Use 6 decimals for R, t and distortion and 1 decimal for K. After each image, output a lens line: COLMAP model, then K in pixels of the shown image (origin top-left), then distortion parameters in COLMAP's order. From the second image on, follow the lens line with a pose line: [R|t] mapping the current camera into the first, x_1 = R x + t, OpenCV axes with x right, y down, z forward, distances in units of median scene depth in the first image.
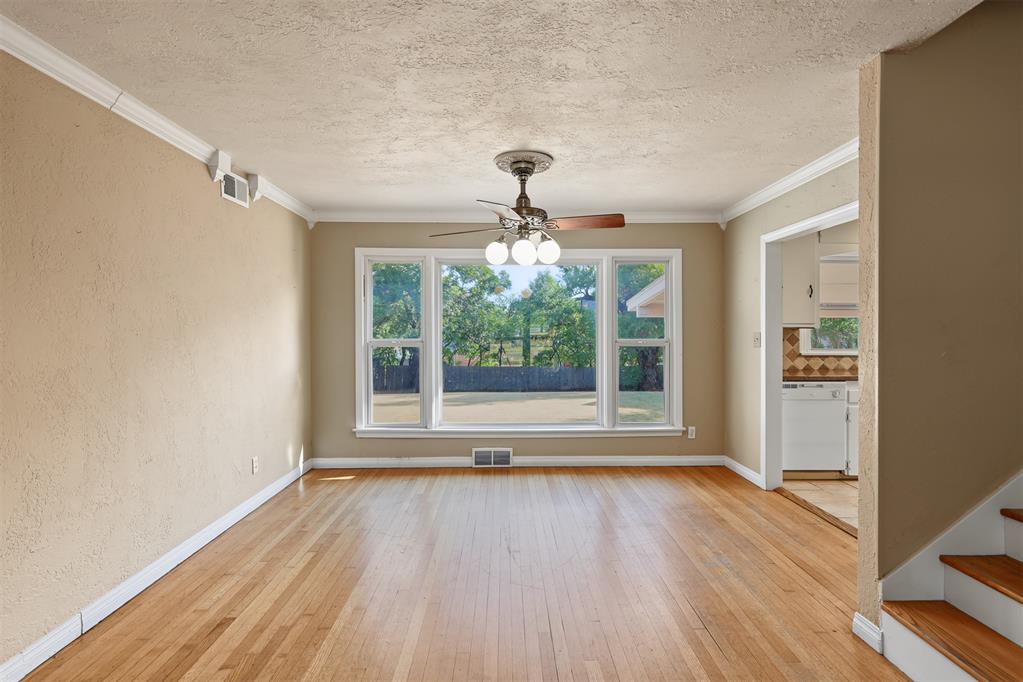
lens RADIAL K [[505.1, 0, 513.1], [0, 505.1, 336.8], [0, 0, 1]] dist [0.002374, 0.000152]
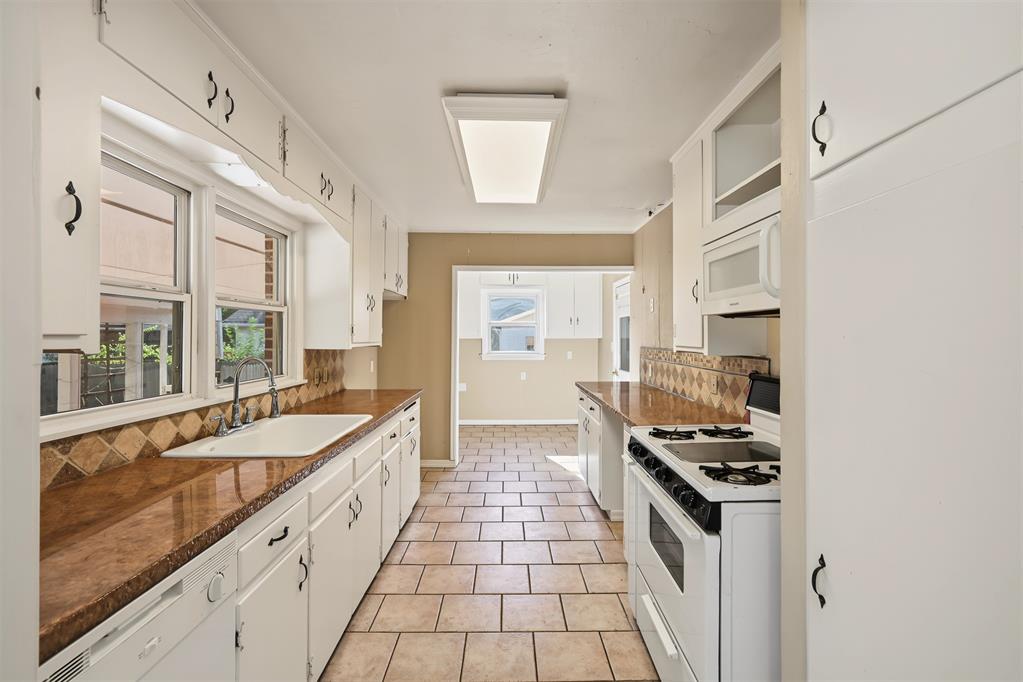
lens RADIAL K [[450.5, 0, 511.8], [0, 450.5, 336.4], [0, 0, 1]] dist [0.001995, 0.001124]
pose [[0.004762, 0.002832, 0.999985, 0.359976], [0.007131, 0.999970, -0.002866, -0.023374], [-0.999963, 0.007145, 0.004742, 0.773300]]
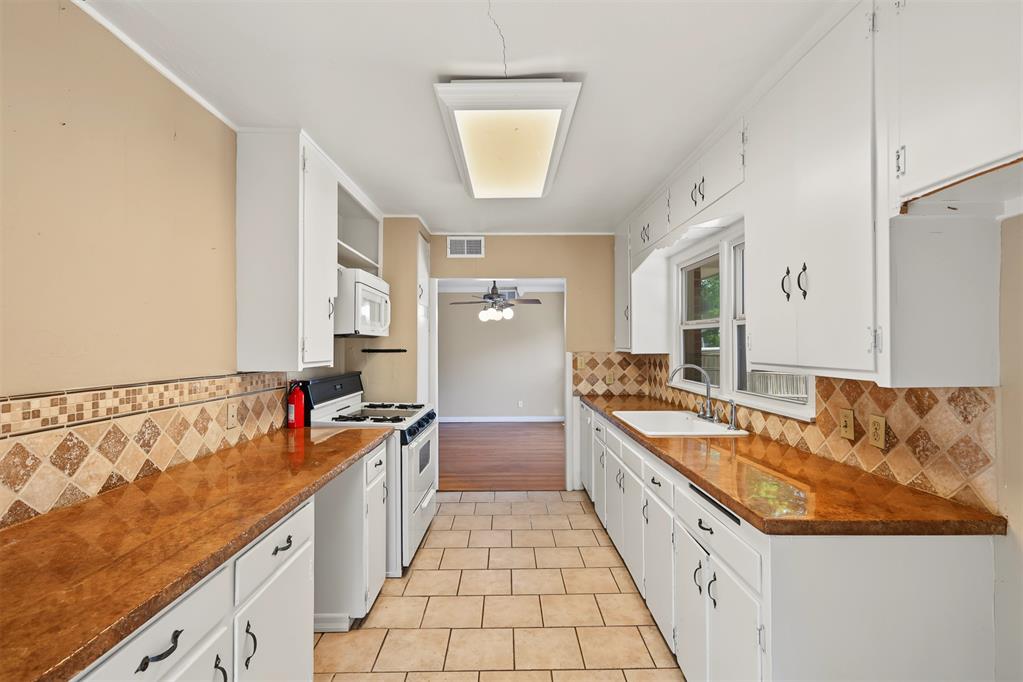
lens RADIAL K [[469.8, 0, 511.7], [0, 469.8, 347.3], [0, 0, 1]] dist [0.003327, 0.000390]
pose [[-0.005268, 0.007371, -0.999959, 1.425113], [-0.006667, 0.999950, 0.007406, -0.033020], [0.999964, 0.006706, -0.005218, 0.789539]]
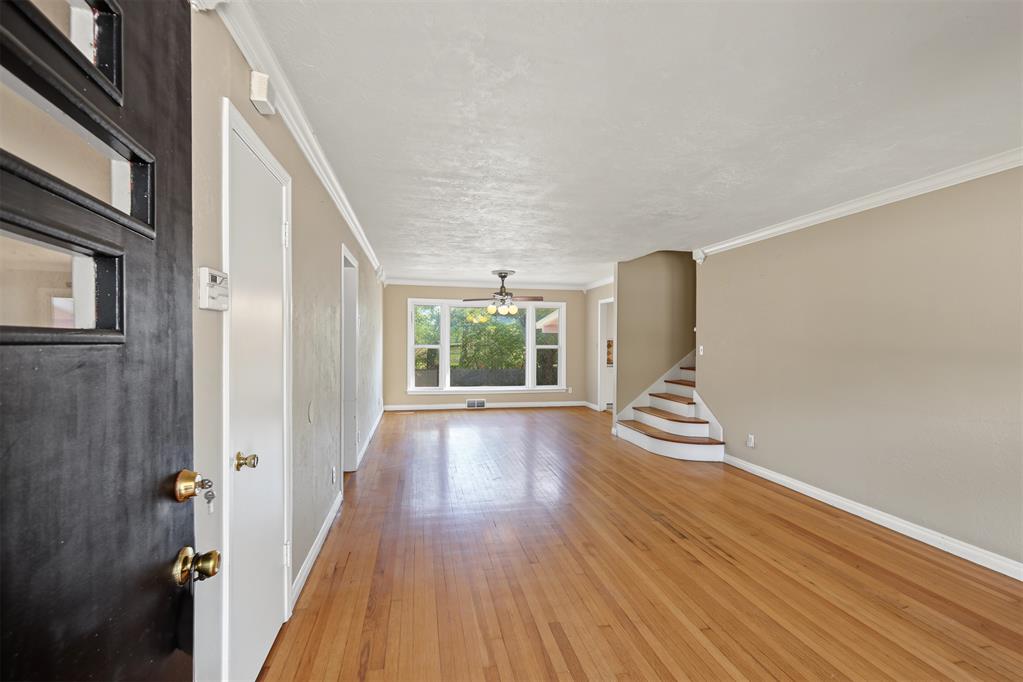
lens RADIAL K [[458.7, 0, 511.8], [0, 458.7, 351.7], [0, 0, 1]] dist [-0.000382, -0.000028]
pose [[0.982791, 0.002500, 0.184703, -0.252130], [-0.005204, 0.999886, 0.014155, 0.004032], [-0.184647, -0.014873, 0.982692, -0.873421]]
